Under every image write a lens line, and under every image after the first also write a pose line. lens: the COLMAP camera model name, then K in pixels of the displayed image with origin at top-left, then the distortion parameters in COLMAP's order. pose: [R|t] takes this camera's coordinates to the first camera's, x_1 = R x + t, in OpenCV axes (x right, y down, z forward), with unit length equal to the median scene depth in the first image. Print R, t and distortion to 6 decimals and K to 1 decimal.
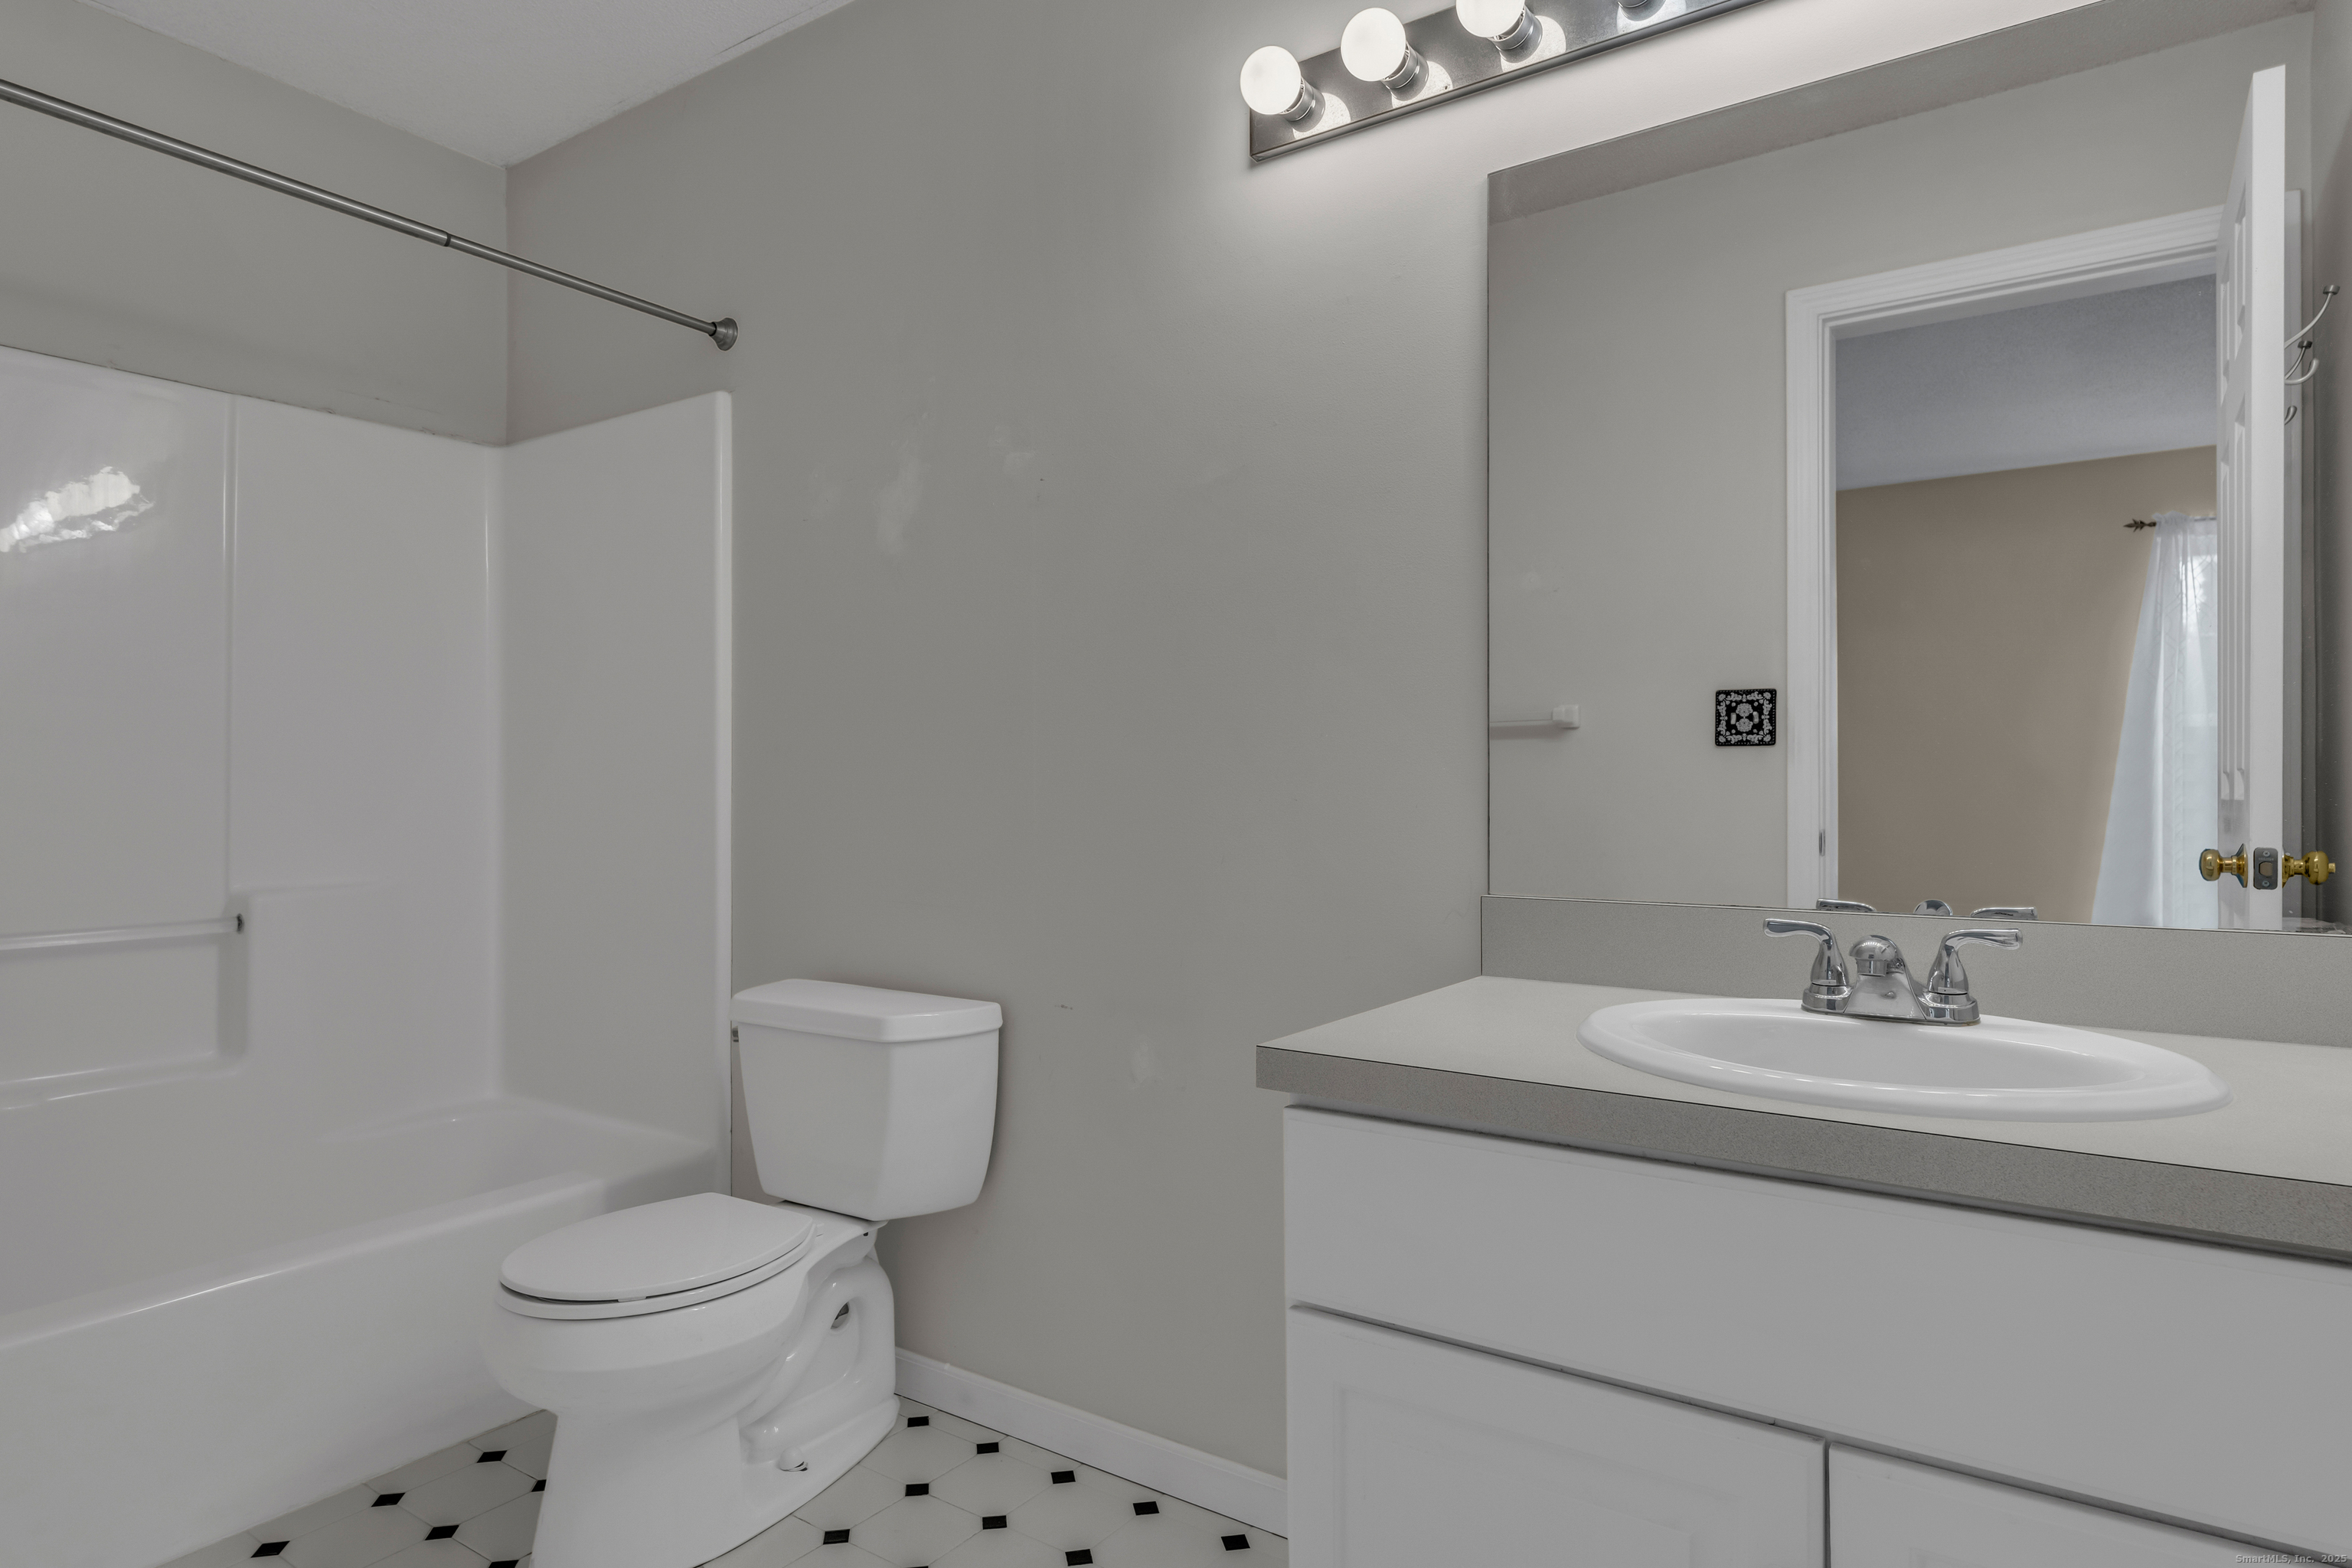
lens RADIAL K [[1185.3, 0, 1176.0], [0, 1185.3, 784.0], [0, 0, 1]] dist [0.000558, -0.000074]
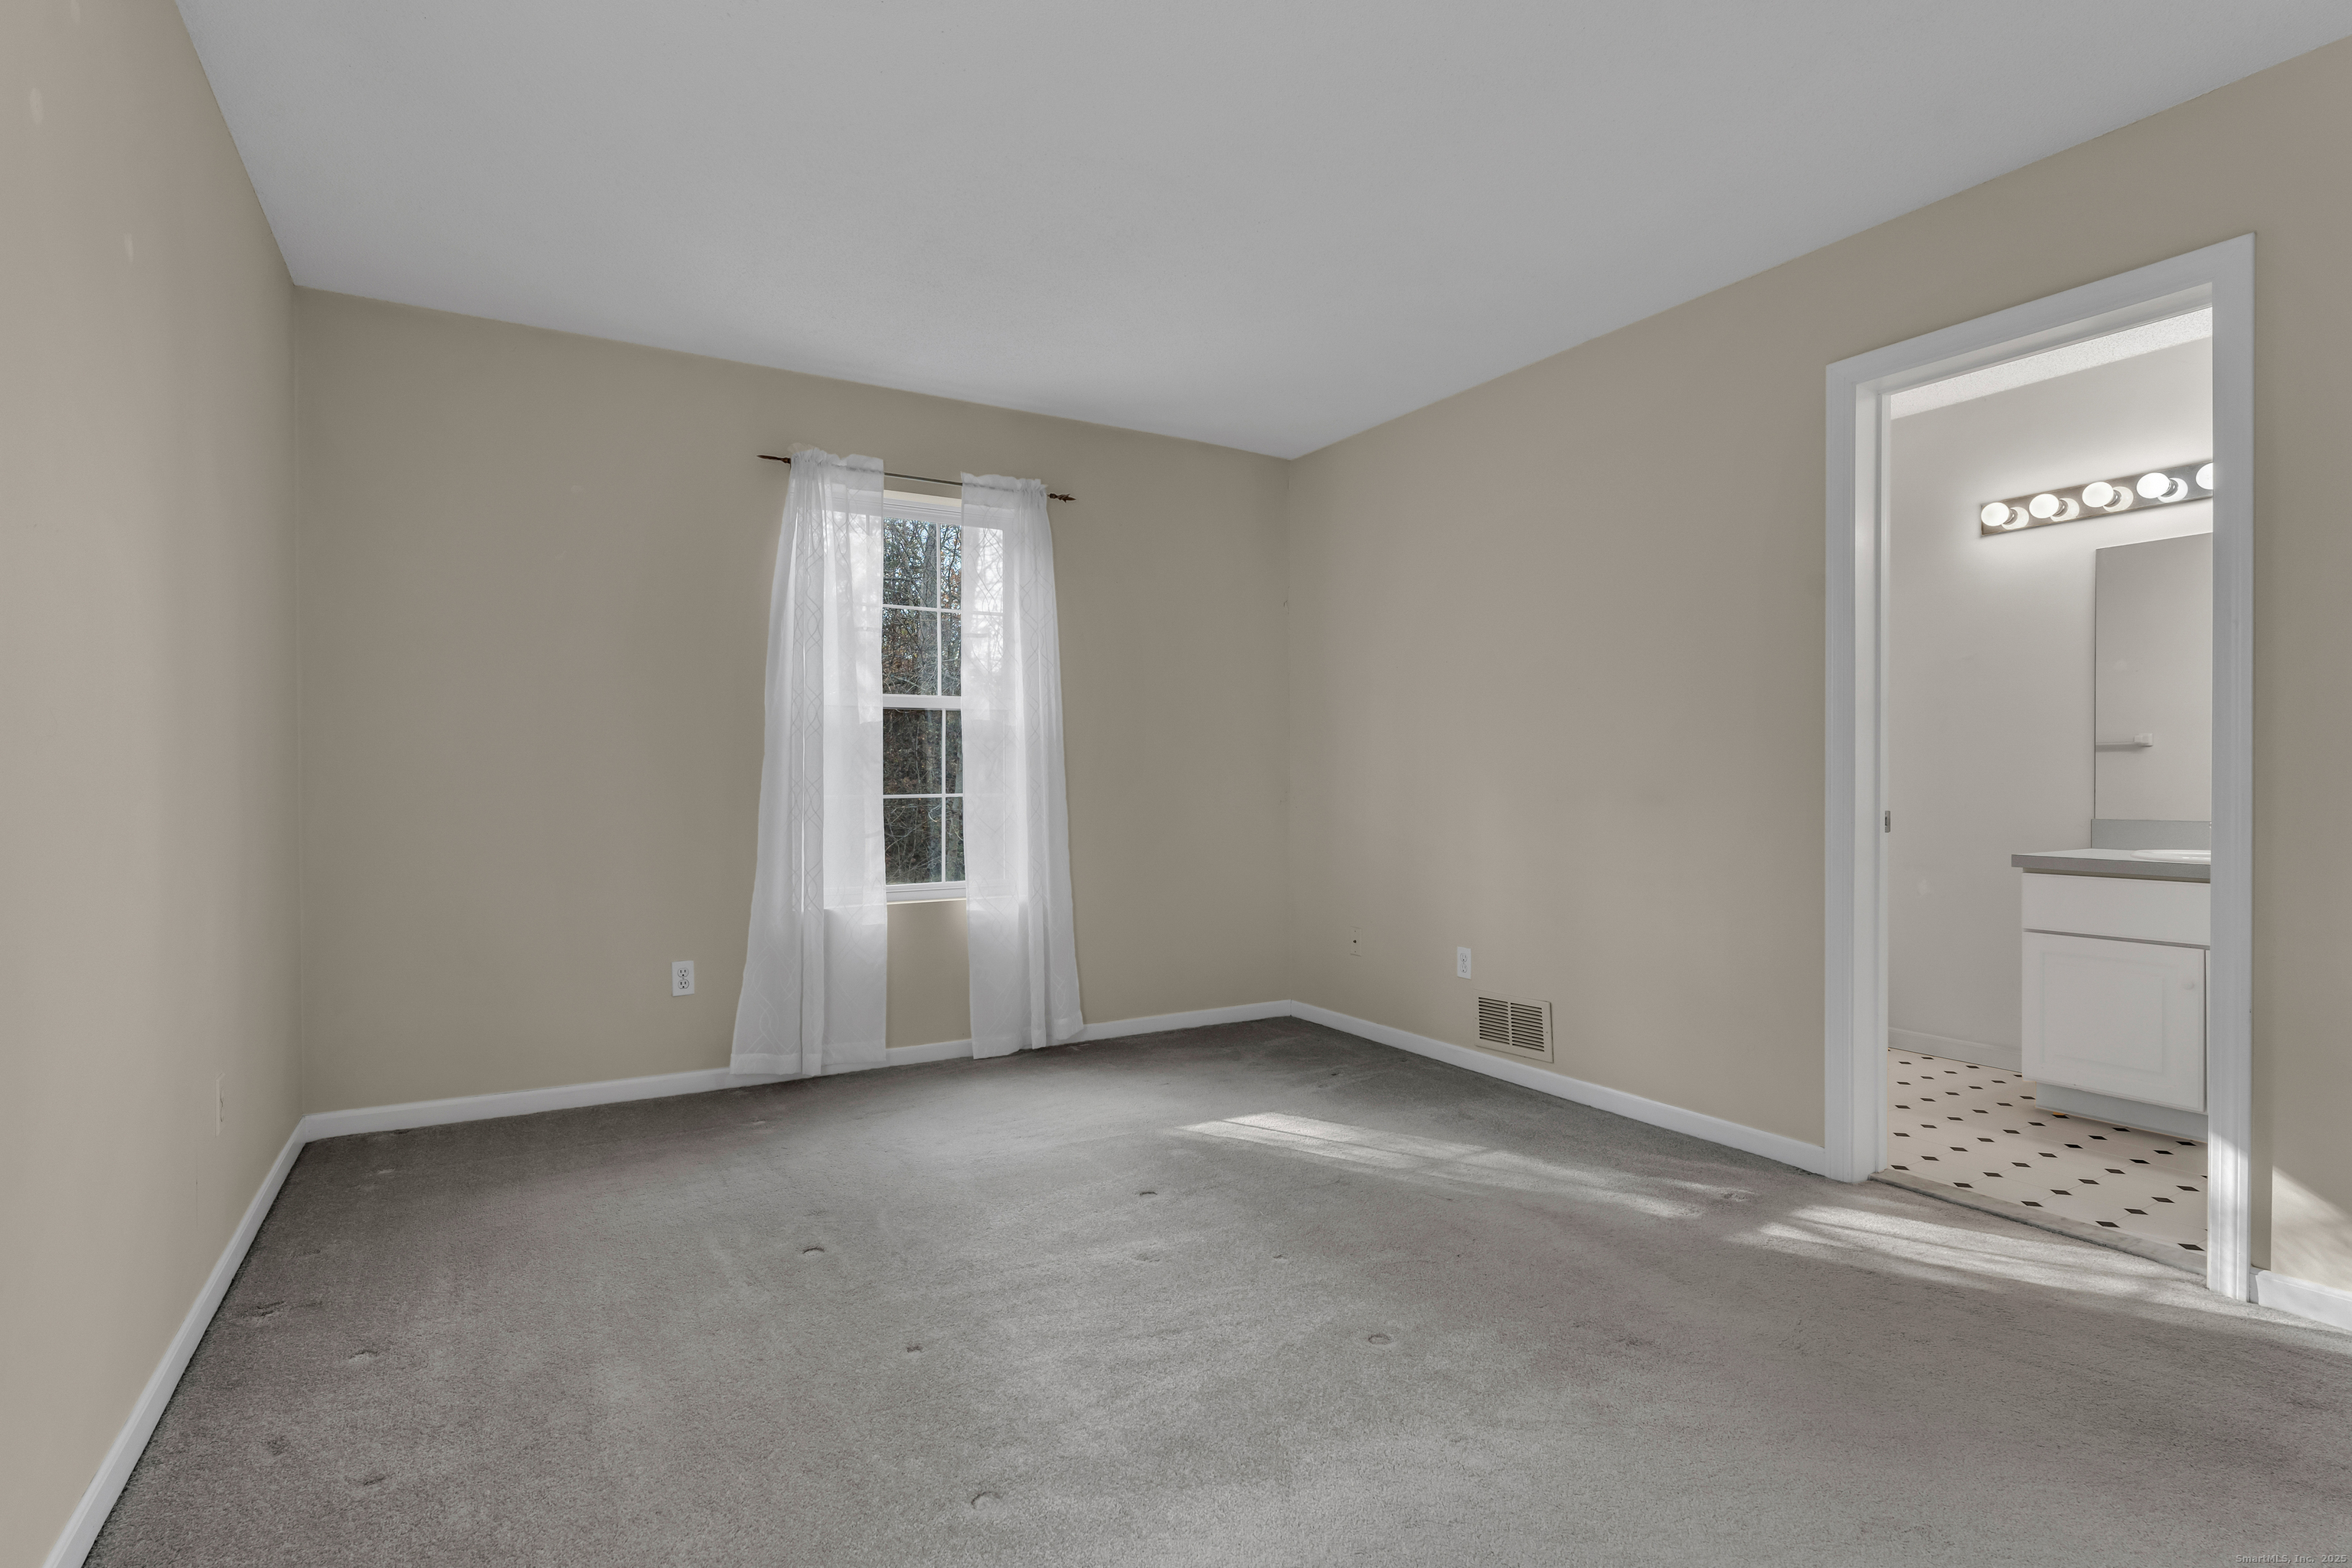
lens RADIAL K [[1185.3, 0, 1176.0], [0, 1185.3, 784.0], [0, 0, 1]] dist [0.000558, -0.000074]
pose [[0.921915, -0.002063, -0.387388, -0.578786], [0.004664, 0.999972, 0.005775, -0.007618], [0.387365, -0.007131, 0.921899, -2.150423]]
